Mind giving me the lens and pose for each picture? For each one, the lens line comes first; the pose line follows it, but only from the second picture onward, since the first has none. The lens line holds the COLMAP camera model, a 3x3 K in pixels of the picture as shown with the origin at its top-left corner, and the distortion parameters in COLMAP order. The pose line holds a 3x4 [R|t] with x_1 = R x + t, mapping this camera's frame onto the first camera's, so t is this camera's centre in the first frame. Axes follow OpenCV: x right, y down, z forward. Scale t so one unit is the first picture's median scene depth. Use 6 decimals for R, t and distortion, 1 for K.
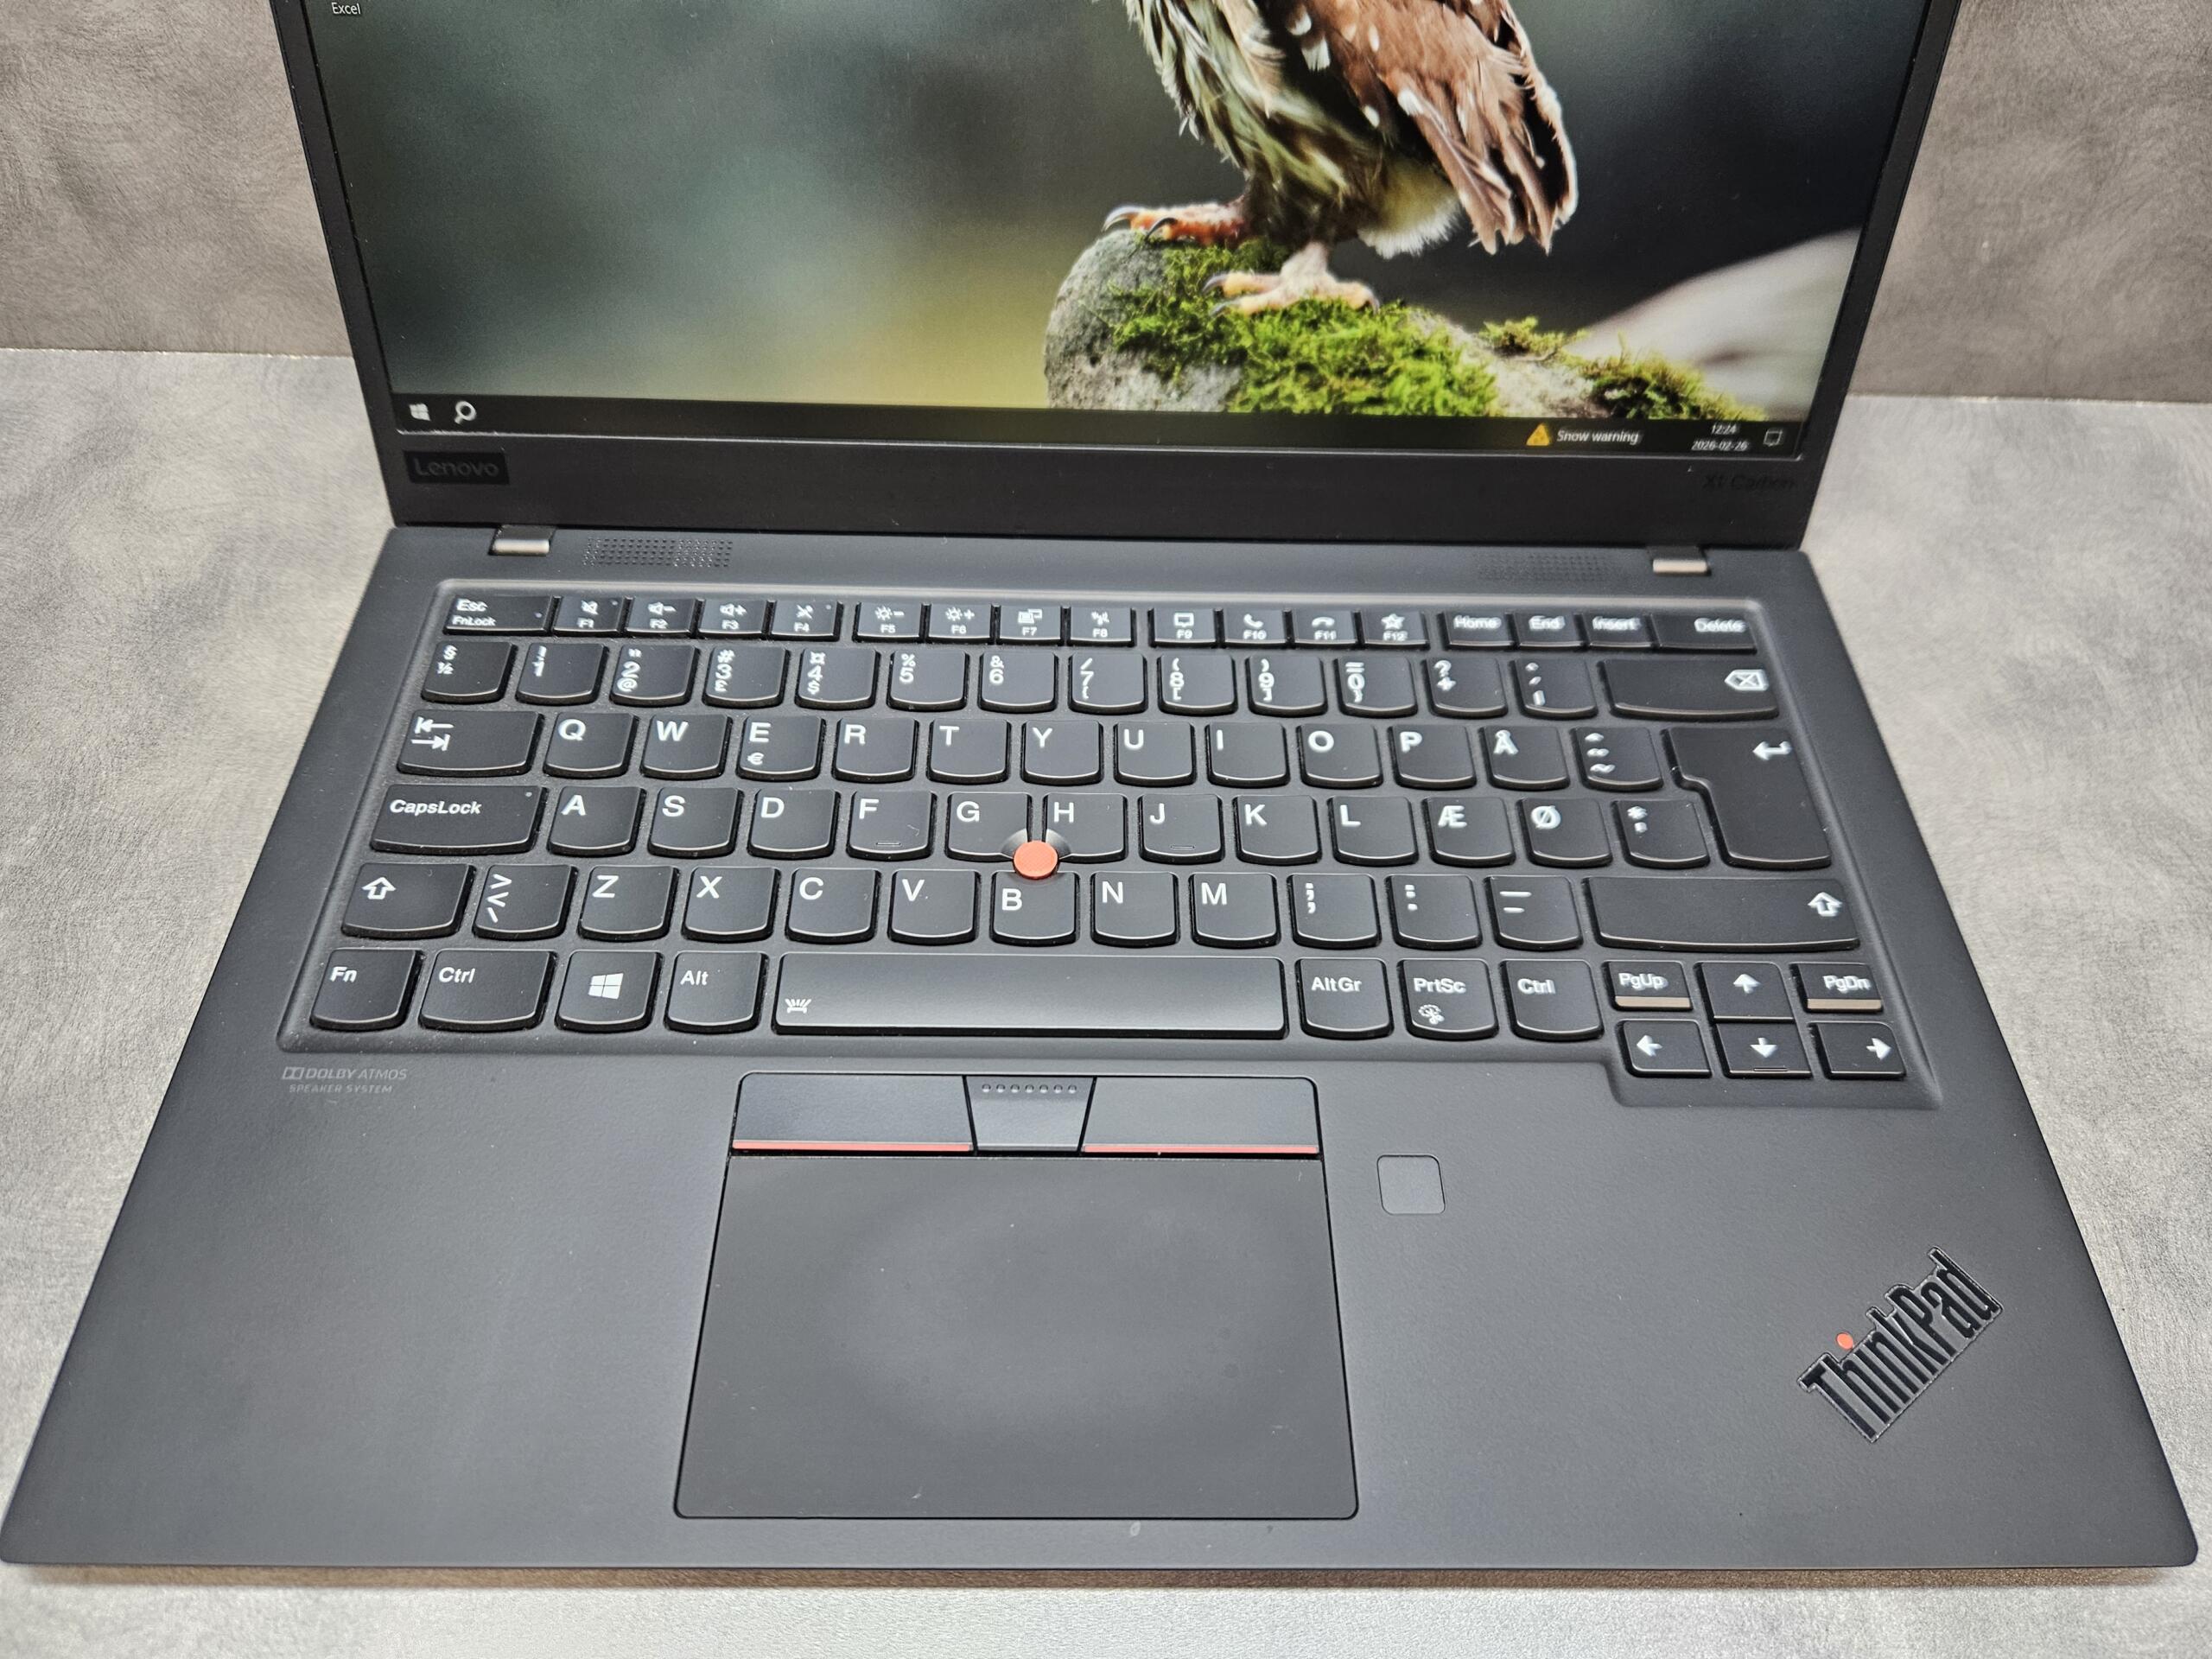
lens RADIAL K [[1568.0, 0, 1094.7], [0, 1568.0, 849.9], [0, 0, 1]] dist [0.014104, -0.043099]
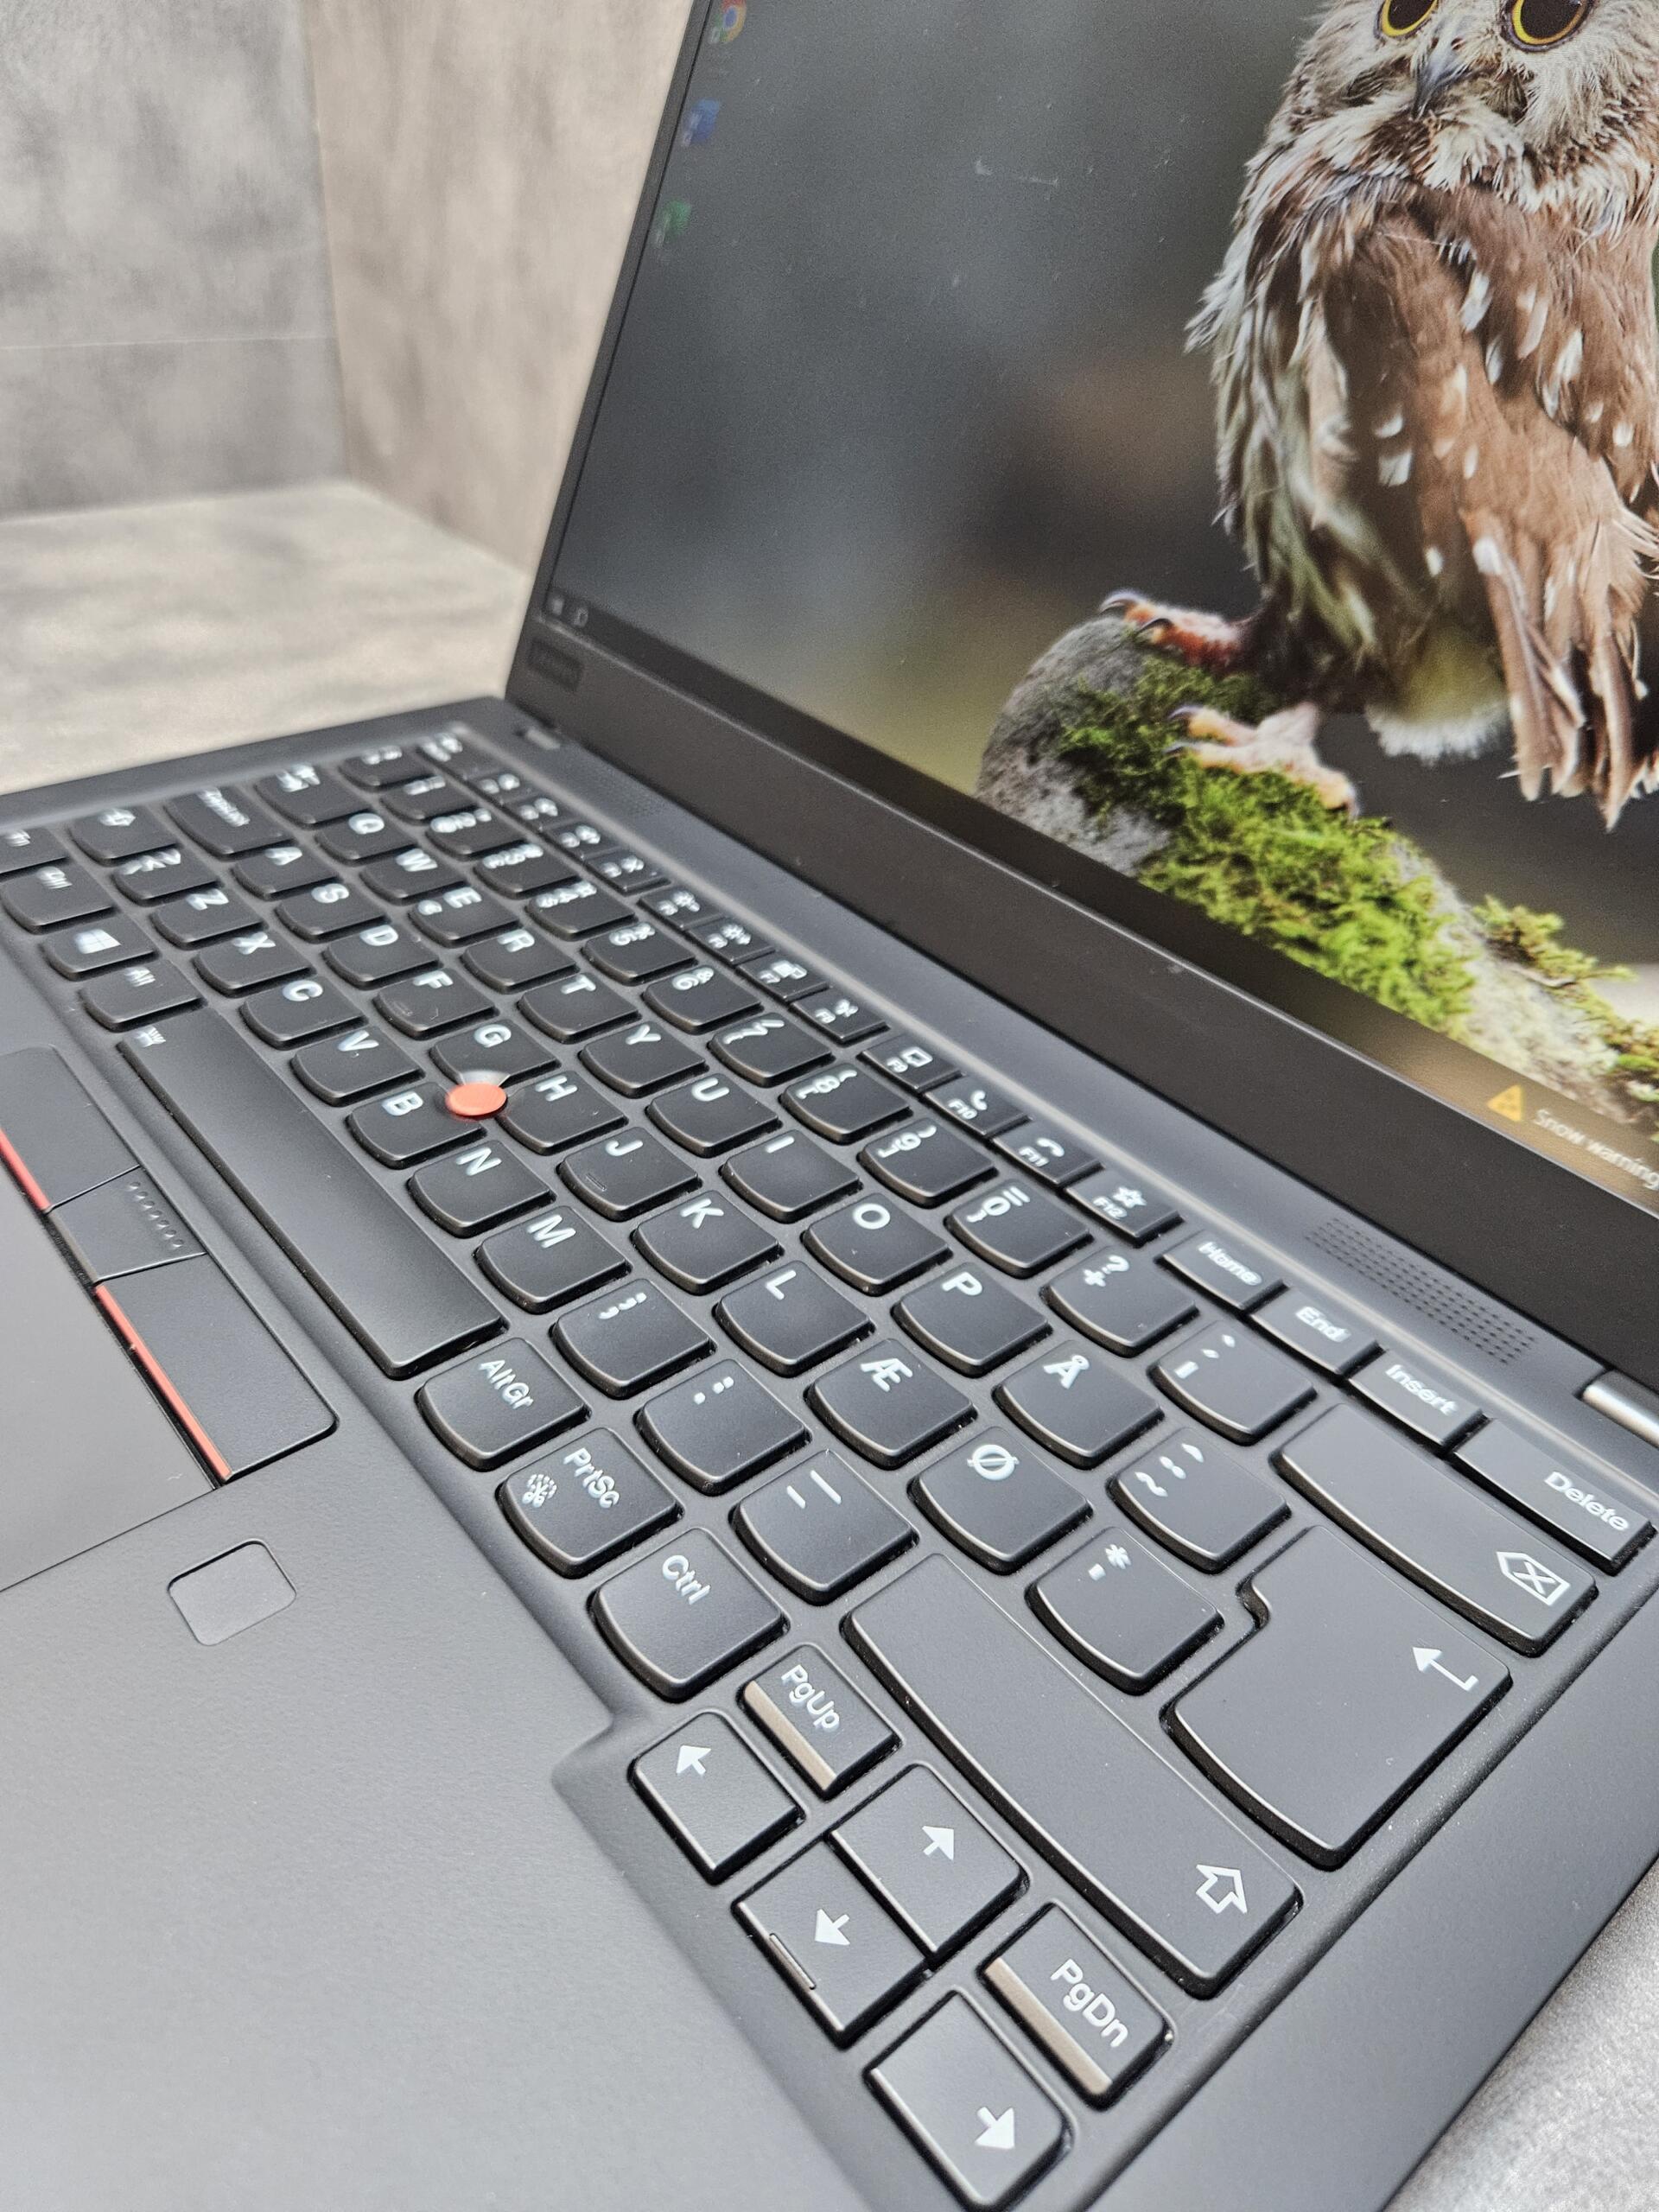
lens RADIAL K [[1568.0, 0, 817.7], [0, 1568.0, 1098.4], [0, 0, 1]] dist [0.014104, -0.043099]
pose [[0.641670, 0.449429, -0.621509, 0.508110], [-0.643618, 0.756253, -0.117631, -0.010821], [0.417152, 0.475495, 0.774525, 0.401240]]
